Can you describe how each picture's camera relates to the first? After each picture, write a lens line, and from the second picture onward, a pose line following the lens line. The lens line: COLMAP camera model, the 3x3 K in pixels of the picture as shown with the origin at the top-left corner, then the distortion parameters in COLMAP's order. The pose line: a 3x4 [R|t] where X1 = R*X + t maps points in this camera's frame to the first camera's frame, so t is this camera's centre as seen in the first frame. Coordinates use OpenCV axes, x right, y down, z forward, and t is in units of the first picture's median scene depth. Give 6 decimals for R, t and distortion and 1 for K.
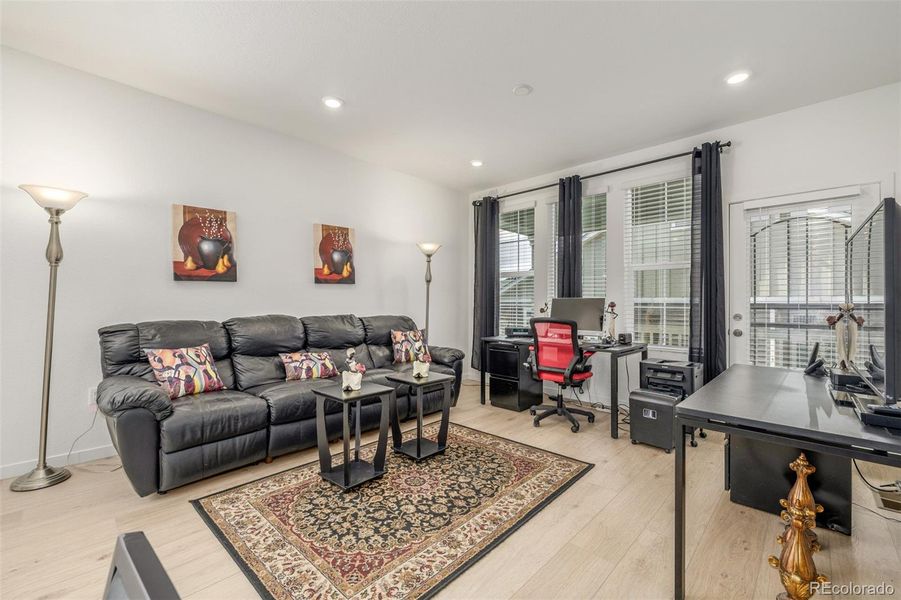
lens RADIAL K [[377.1, 0, 450.5], [0, 377.1, 300.0], [0, 0, 1]] dist [0.000064, -0.000059]
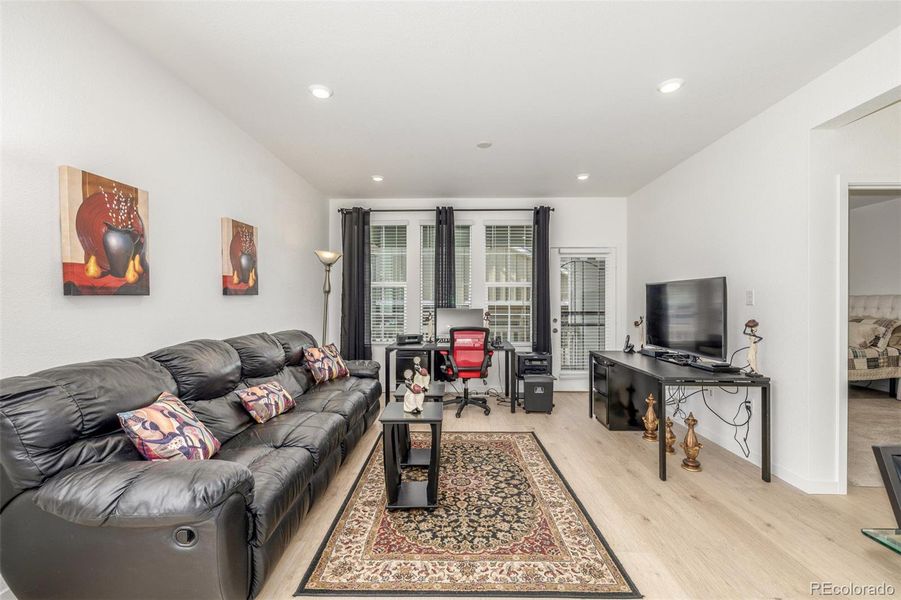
lens RADIAL K [[372.9, 0, 450.5], [0, 372.9, 300.0], [0, 0, 1]] dist [-0.000950, -0.000020]
pose [[0.741016, 0.000332, 0.671487, -0.713005], [-0.001088, 0.999999, 0.000706, -0.047321], [-0.671487, -0.001254, 0.741016, 0.171135]]
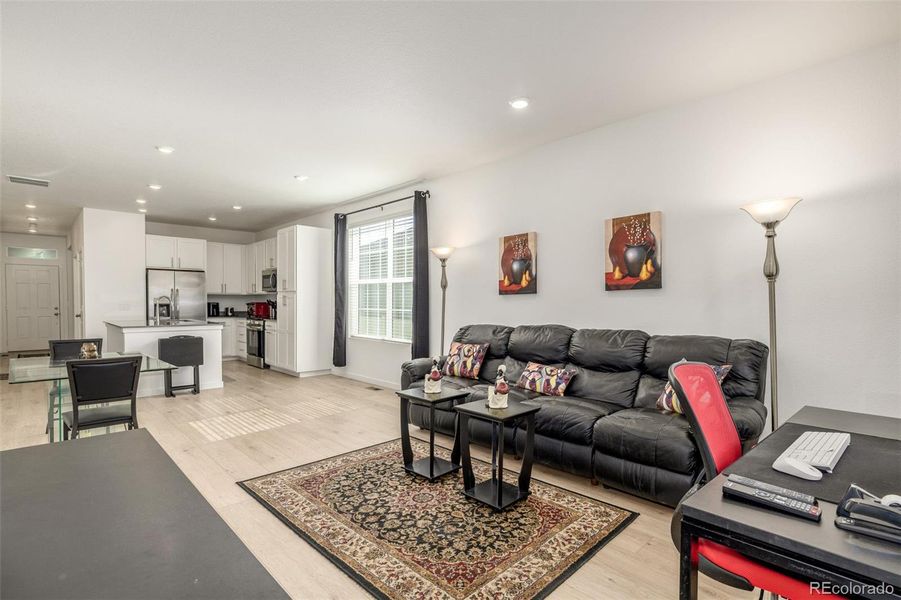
lens RADIAL K [[436.6, 0, 451.8], [0, 436.6, 312.9], [0, 0, 1]] dist [0.002603, 0.000306]
pose [[-0.042102, 0.020433, -0.998904, 0.860857], [0.004788, 0.999783, 0.020249, -0.021286], [0.999102, -0.003930, -0.042190, 0.936363]]
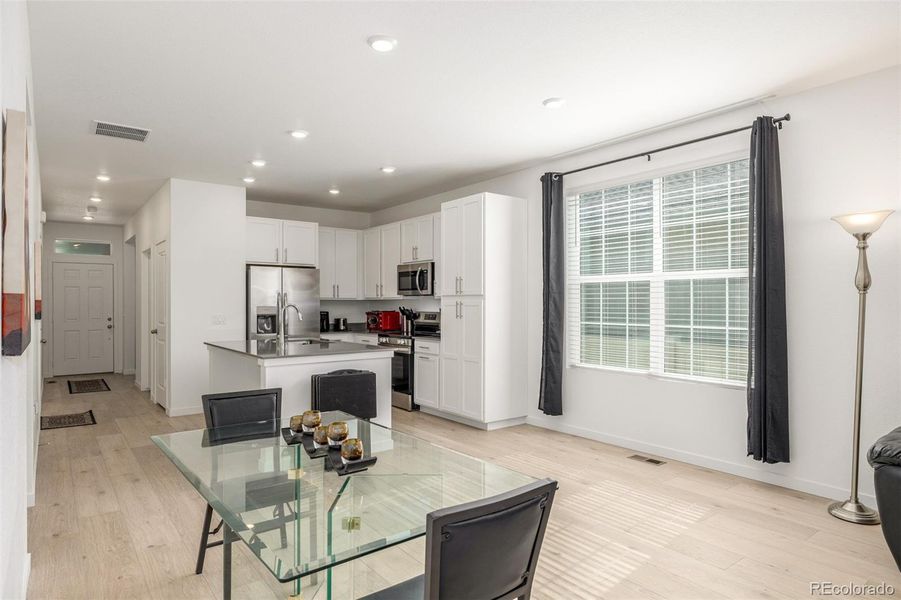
lens RADIAL K [[522.8, 0, 450.5], [0, 522.8, 300.0], [0, 0, 1]] dist [0.001204, 0.000641]
pose [[-0.149498, -0.011169, -0.988699, 0.336767], [0.010562, 0.999861, -0.012892, -0.056686], [0.988706, -0.012370, -0.149359, 0.141165]]
